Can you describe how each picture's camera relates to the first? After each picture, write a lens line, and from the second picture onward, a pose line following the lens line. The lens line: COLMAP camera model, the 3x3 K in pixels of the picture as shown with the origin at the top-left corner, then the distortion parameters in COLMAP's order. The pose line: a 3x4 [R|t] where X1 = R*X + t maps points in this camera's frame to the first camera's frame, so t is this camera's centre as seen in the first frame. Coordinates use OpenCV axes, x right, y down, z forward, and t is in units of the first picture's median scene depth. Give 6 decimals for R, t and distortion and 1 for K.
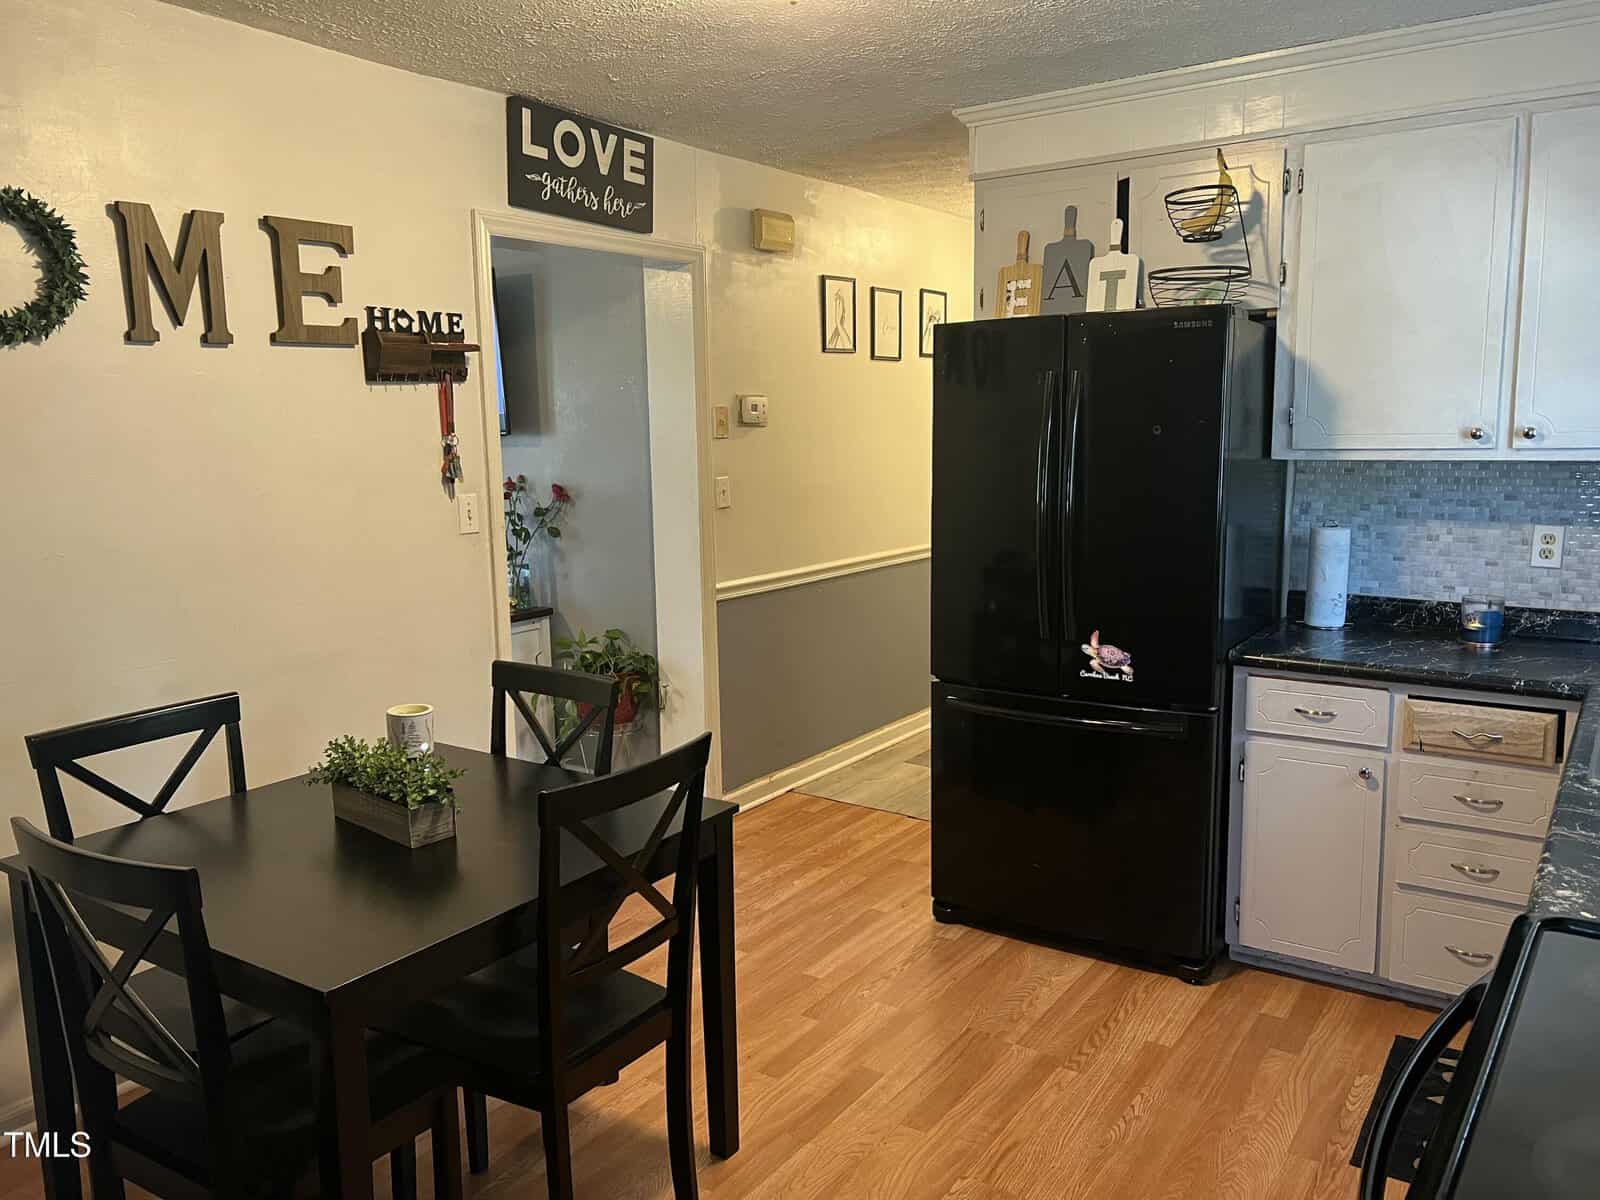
lens RADIAL K [[1212.0, 0, 800.0], [0, 1212.0, 600.0], [0, 0, 1]] dist [0.062430, -0.049689]
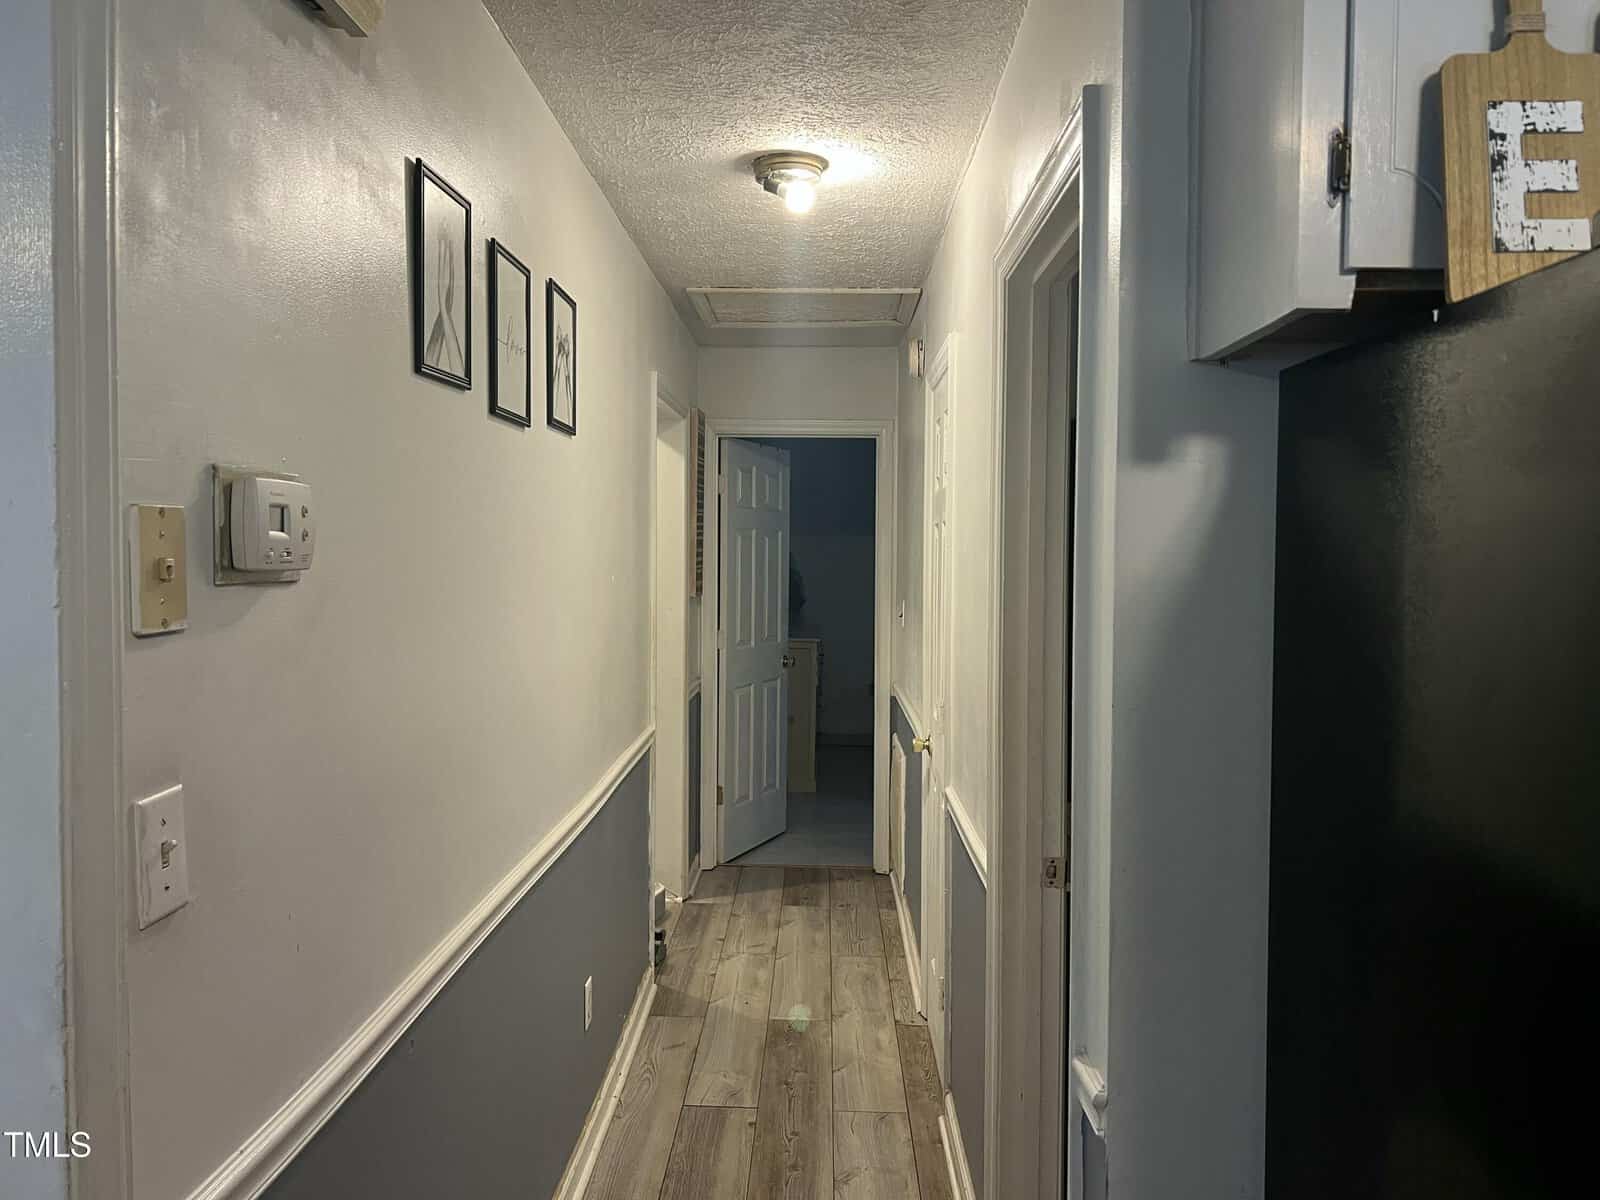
lens RADIAL K [[1212.0, 0, 800.0], [0, 1212.0, 600.0], [0, 0, 1]] dist [0.062430, -0.049689]
pose [[0.843746, 0.004816, 0.536721, -0.087119], [0.048615, 0.995164, -0.085355, -0.109988], [-0.534537, 0.098111, 0.839431, 0.704838]]
